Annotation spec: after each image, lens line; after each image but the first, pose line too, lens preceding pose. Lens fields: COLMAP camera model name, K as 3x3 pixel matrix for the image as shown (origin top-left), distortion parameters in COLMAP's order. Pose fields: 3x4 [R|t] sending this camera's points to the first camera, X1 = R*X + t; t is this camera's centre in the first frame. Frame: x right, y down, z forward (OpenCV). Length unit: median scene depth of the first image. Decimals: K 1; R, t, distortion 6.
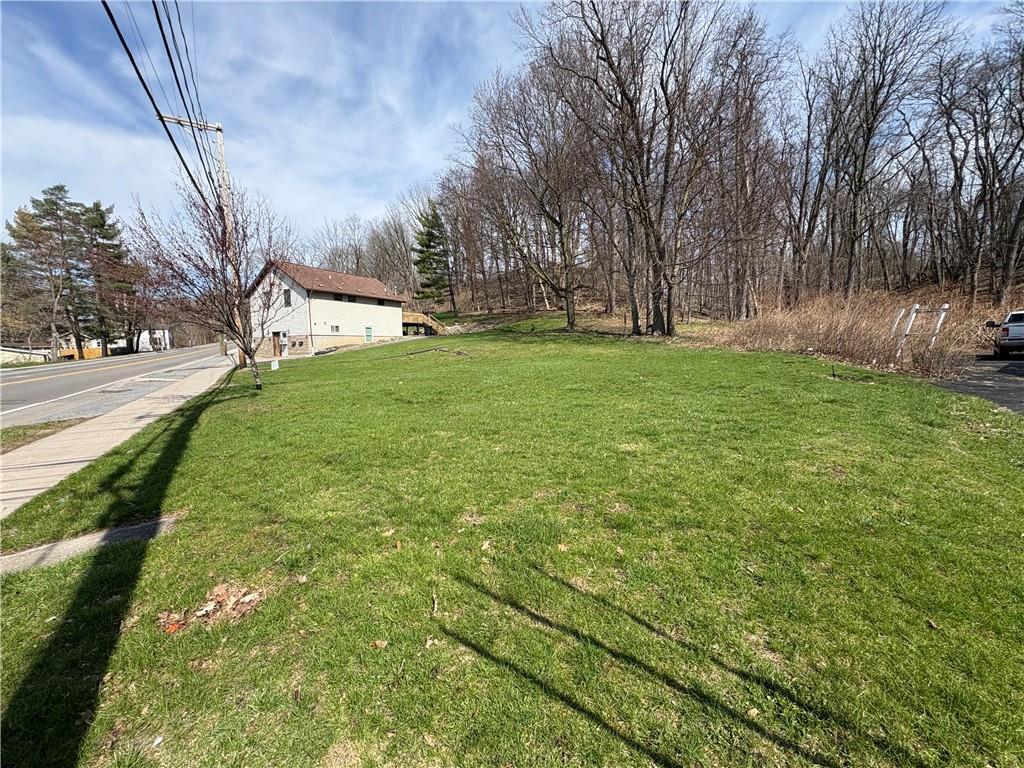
lens RADIAL K [[406.2, 0, 510.0], [0, 406.2, 380.3], [0, 0, 1]] dist [0.000301, -0.000736]
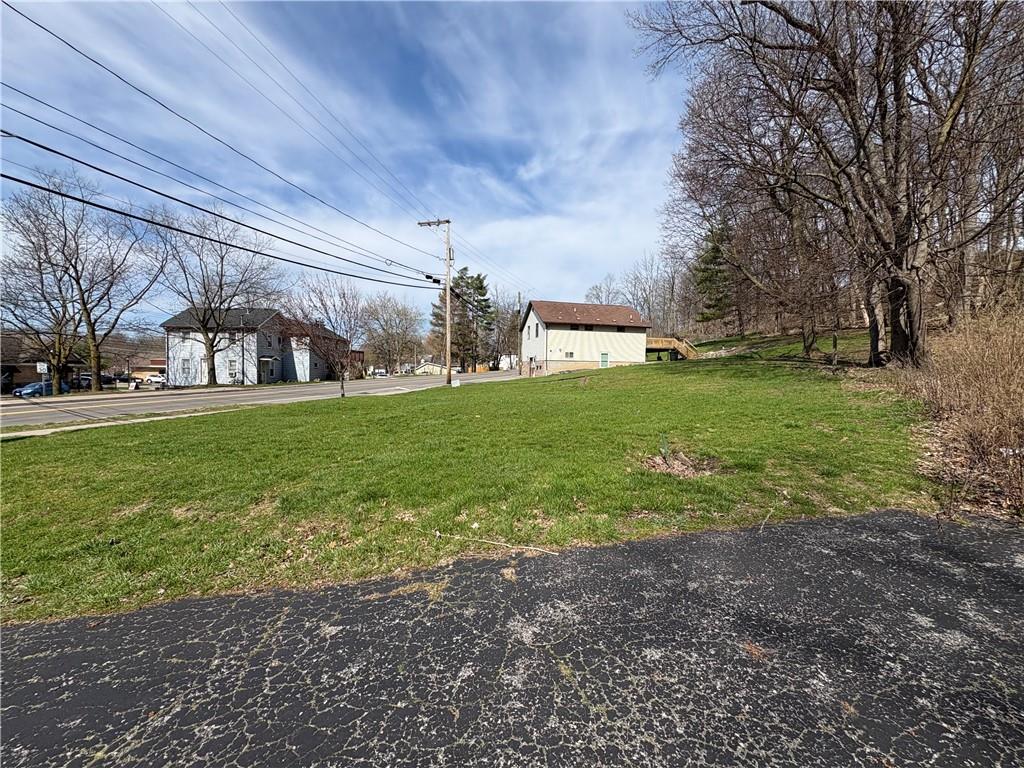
lens RADIAL K [[406.2, 0, 511.7], [0, 406.2, 385.0], [0, 0, 1]] dist [0.000301, -0.000736]
pose [[0.646364, 0.057814, -0.760836, 0.284801], [-0.091778, 0.995777, -0.002304, -0.020097], [0.757489, 0.071317, 0.648941, 0.112723]]
